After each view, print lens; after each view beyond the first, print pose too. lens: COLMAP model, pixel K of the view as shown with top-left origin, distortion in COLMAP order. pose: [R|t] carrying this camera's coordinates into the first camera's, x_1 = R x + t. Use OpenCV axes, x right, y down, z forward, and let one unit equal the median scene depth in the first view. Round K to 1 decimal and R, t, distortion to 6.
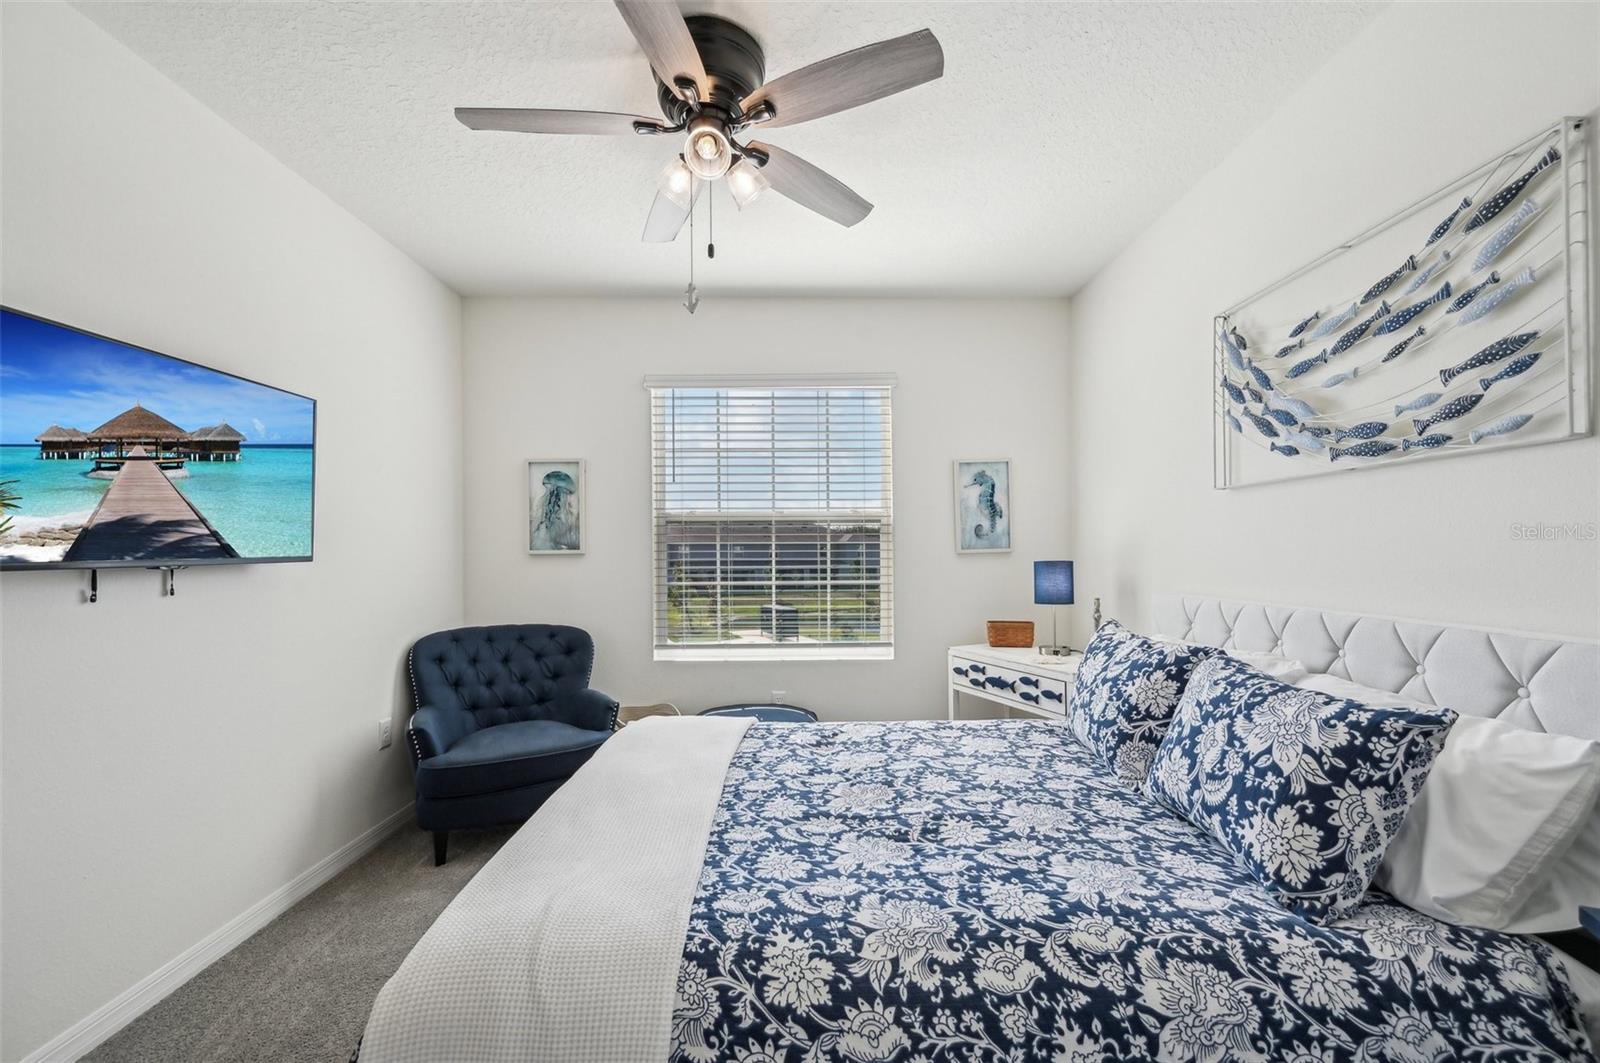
lens RADIAL K [[637.1, 0, 807.8], [0, 637.1, 537.2], [0, 0, 1]] dist [0.001869, 0.000405]
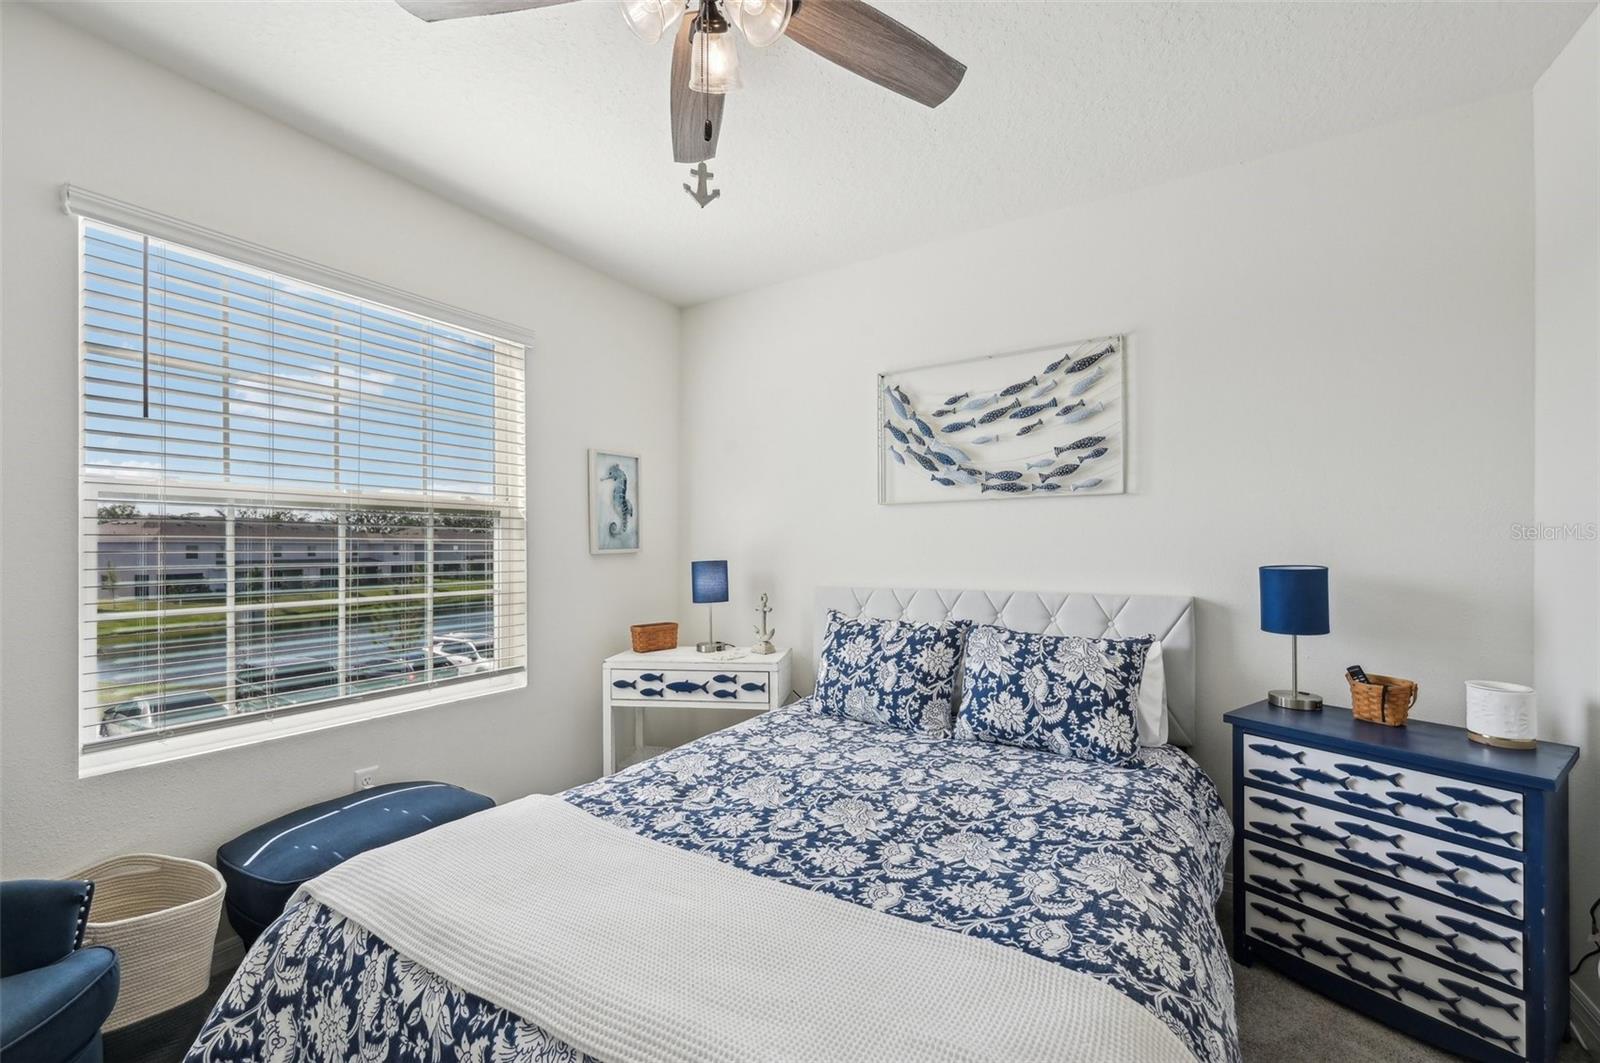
lens RADIAL K [[637.1, 0, 807.8], [0, 637.1, 537.2], [0, 0, 1]] dist [0.001869, 0.000405]
pose [[0.530411, 0.017981, 0.847550, -0.657400], [-0.016445, 0.999805, -0.010920, 0.012034], [-0.847581, -0.008146, 0.530603, 0.502909]]
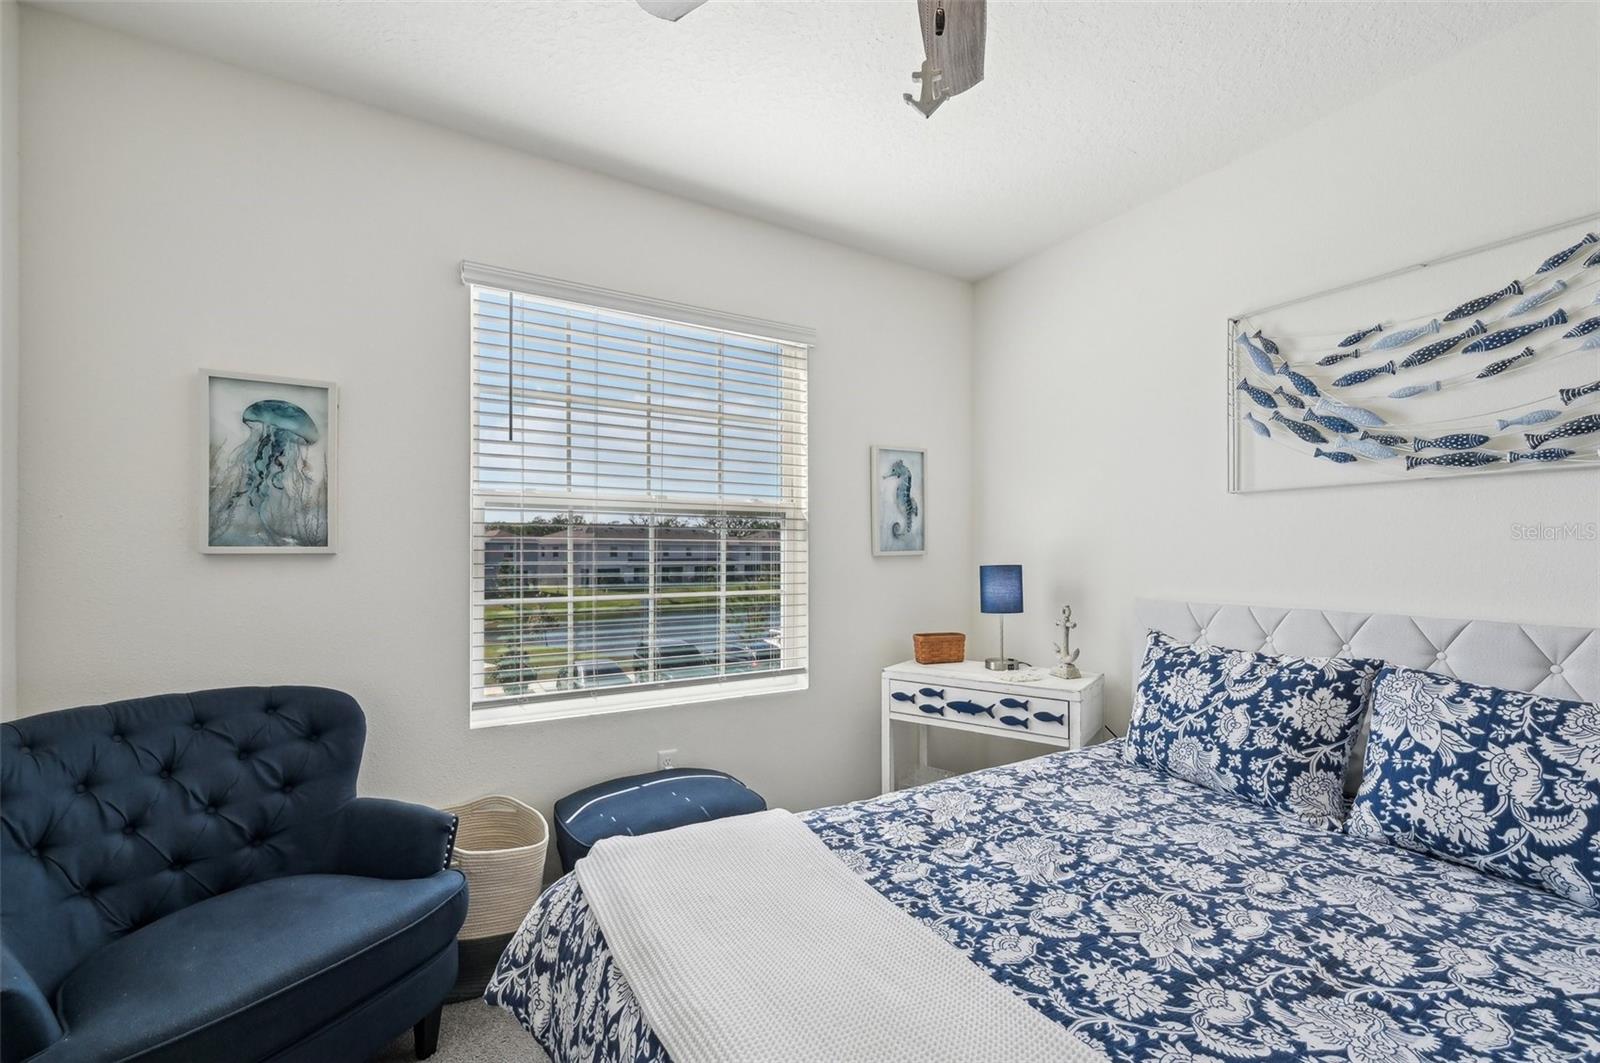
lens RADIAL K [[659.8, 0, 811.3], [0, 659.8, 543.9], [0, 0, 1]] dist [-0.001403, 0.000956]
pose [[0.863295, 0.013588, 0.504516, -0.511153], [-0.018107, 0.999828, 0.004055, 0.013394], [-0.504374, -0.012636, 0.863393, 0.526201]]
